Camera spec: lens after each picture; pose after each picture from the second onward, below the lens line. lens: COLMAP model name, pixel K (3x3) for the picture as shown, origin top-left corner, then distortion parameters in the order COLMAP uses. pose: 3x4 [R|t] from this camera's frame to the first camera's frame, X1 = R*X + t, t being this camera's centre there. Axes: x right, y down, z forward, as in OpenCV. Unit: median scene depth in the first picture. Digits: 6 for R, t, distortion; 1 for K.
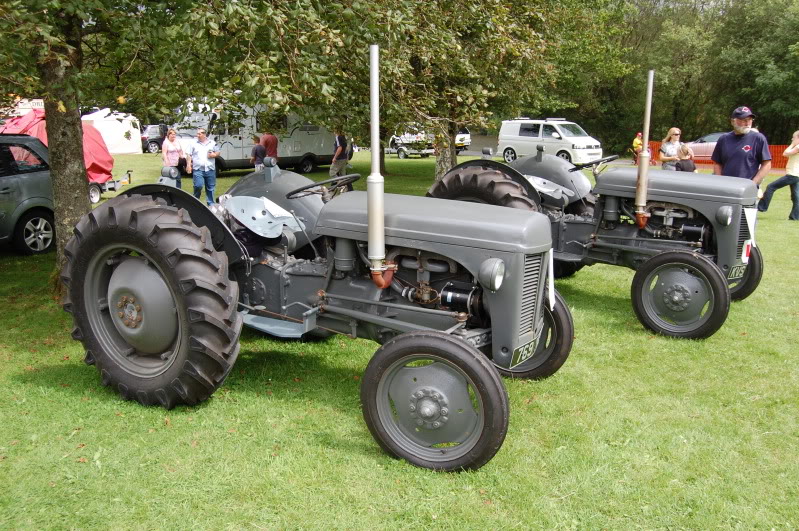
lens RADIAL K [[665.8, 0, 398.6], [0, 665.8, 264.4], [0, 0, 1]] dist [-0.010310, -0.001623]
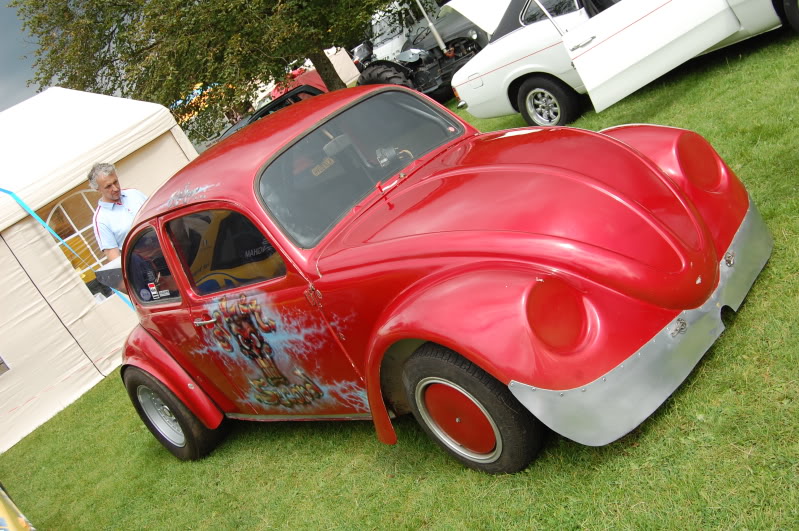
lens RADIAL K [[902.9, 0, 399.9], [0, 902.9, 264.9], [0, 0, 1]] dist [-0.015835, 0.000000]
pose [[0.837365, -0.372689, -0.399904, 0.924554], [0.422309, 0.905553, 0.040351, 0.543834], [0.347096, -0.202672, 0.915668, -2.583578]]
